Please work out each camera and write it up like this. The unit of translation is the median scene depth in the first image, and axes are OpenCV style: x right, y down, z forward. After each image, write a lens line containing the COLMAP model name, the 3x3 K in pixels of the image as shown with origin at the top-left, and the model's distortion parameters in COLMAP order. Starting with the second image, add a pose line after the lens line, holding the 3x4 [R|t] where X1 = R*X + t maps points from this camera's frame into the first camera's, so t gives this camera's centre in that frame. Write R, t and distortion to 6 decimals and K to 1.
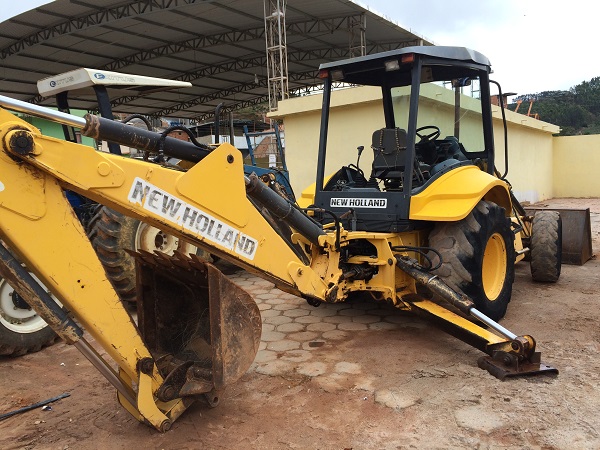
lens RADIAL K [[525.4, 0, 300.0], [0, 525.4, 225.0], [0, 0, 1]] dist [0.085864, -0.137922]
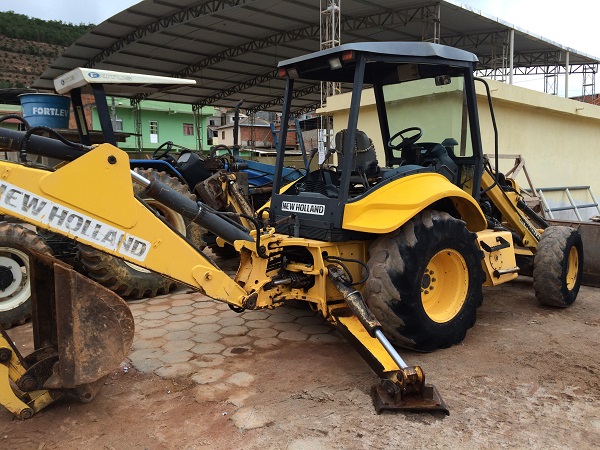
lens RADIAL K [[525.4, 0, 300.0], [0, 525.4, 225.0], [0, 0, 1]] dist [0.085864, -0.137922]
pose [[0.974033, 0.057157, -0.219072, 0.344388], [-0.054434, 0.998347, 0.018447, -0.030793], [0.219764, -0.006043, 0.975534, 0.071124]]
